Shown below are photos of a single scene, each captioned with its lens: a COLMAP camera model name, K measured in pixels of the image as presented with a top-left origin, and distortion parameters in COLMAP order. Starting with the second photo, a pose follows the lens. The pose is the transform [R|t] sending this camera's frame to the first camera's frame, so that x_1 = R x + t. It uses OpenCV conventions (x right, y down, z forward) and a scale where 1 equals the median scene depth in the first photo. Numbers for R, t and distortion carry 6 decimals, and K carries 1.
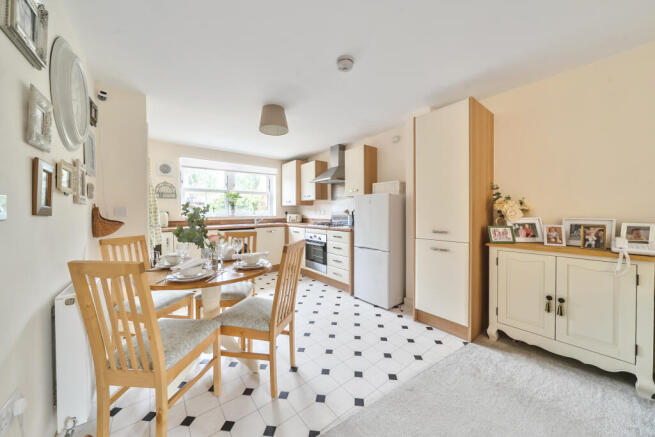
lens RADIAL K [[224.0, 0, 311.4], [0, 224.0, 227.4], [0, 0, 1]] dist [-0.000202, -0.000035]
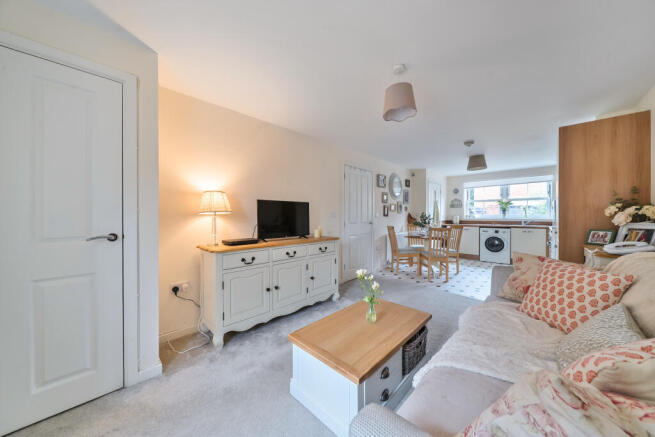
lens RADIAL K [[219.8, 0, 327.5], [0, 219.8, 218.5], [0, 0, 1]] dist [-0.000160, 0.000007]
pose [[0.187534, 0.013957, -0.982159, 0.772033], [-0.068683, 0.997638, 0.001062, 0.019474], [0.979854, 0.067259, 0.188050, -0.270225]]
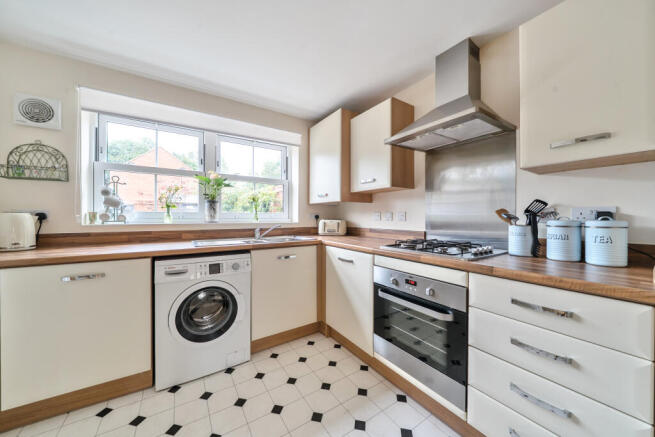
lens RADIAL K [[222.3, 0, 324.8], [0, 222.3, 215.5], [0, 0, 1]] dist [-0.001366, -0.000208]
pose [[0.999889, 0.003260, -0.014527, -0.100477], [-0.004296, 0.997403, -0.071899, -0.035323], [0.014255, 0.071954, 0.997306, 0.549620]]
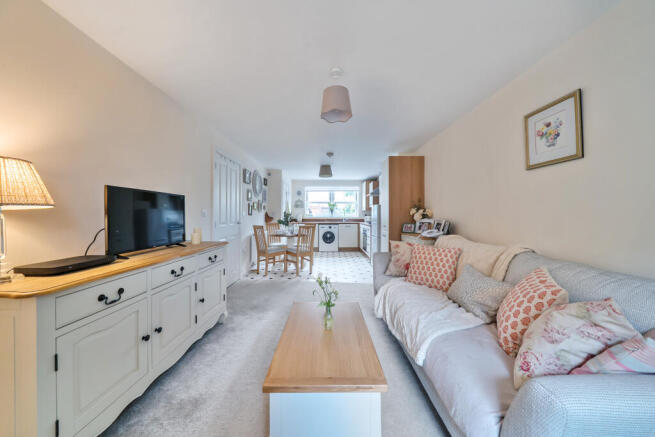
lens RADIAL K [[222.3, 0, 324.8], [0, 222.3, 215.5], [0, 0, 1]] dist [-0.001366, -0.000208]
pose [[0.813482, 0.004392, -0.581573, 0.623780], [-0.042994, 0.997689, -0.052604, 0.030672], [0.579999, 0.067797, 0.811791, -0.420671]]
